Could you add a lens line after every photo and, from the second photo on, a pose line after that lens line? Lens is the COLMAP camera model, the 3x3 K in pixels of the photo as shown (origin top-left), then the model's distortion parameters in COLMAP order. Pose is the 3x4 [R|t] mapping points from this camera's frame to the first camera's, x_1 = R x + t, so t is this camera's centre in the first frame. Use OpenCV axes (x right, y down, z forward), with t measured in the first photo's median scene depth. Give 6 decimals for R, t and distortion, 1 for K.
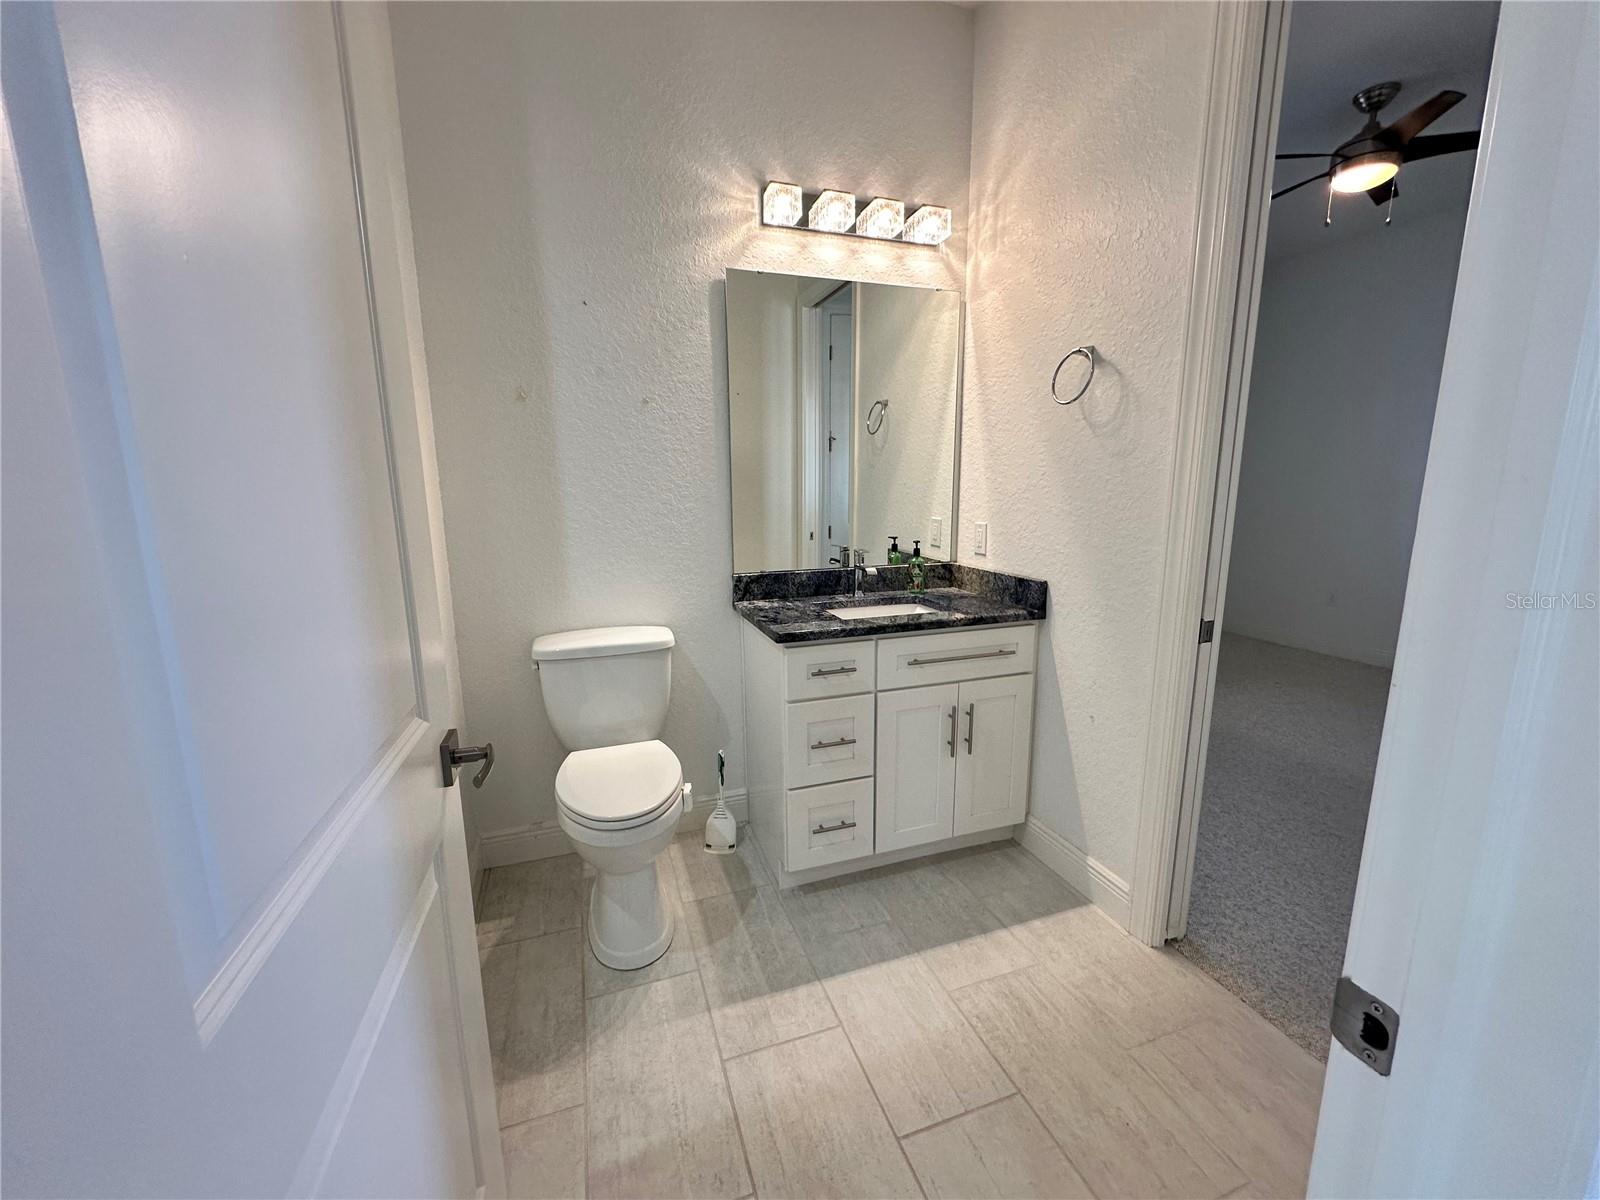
lens RADIAL K [[637.7, 0, 803.4], [0, 637.7, 600.0], [0, 0, 1]] dist [-0.000478, -0.000176]
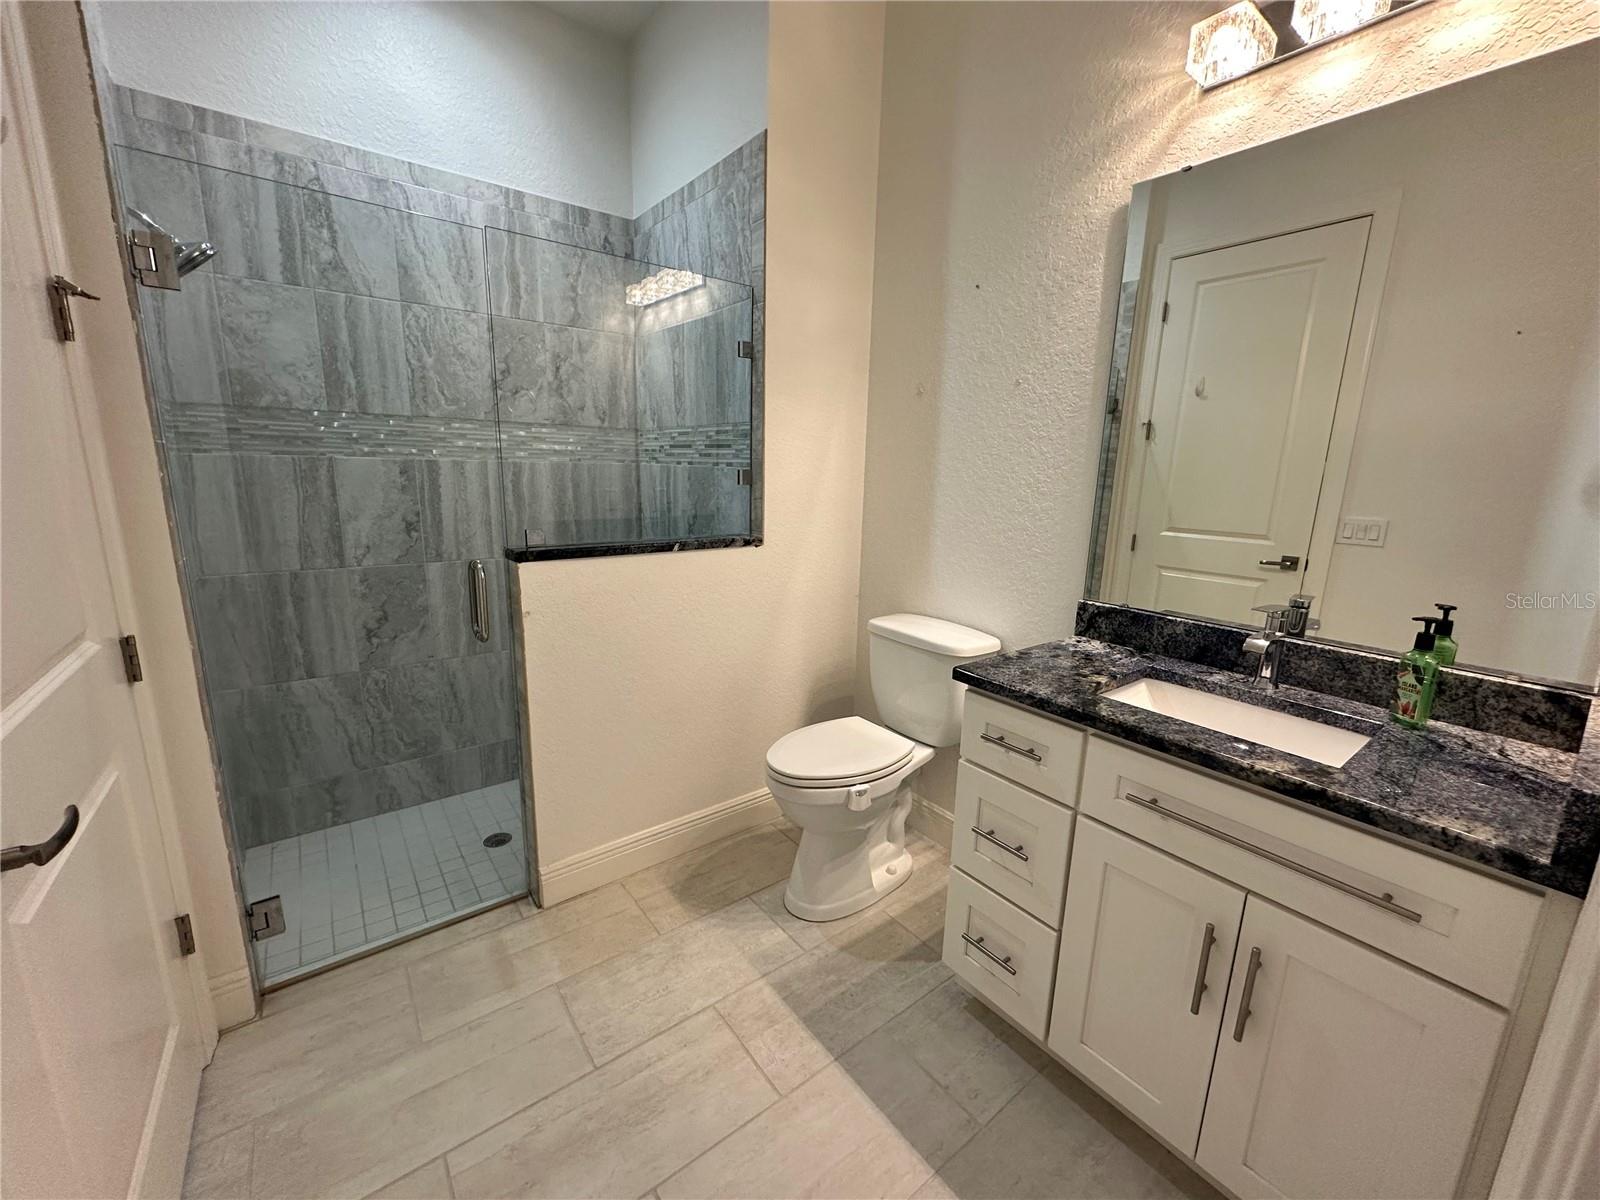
lens RADIAL K [[637.7, 0, 803.4], [0, 637.7, 600.0], [0, 0, 1]] dist [-0.000478, -0.000176]
pose [[0.311236, 0.211089, -0.926592, 0.547824], [-0.200465, 0.967662, 0.153111, -0.099129], [0.928949, 0.138096, 0.343488, 0.473098]]
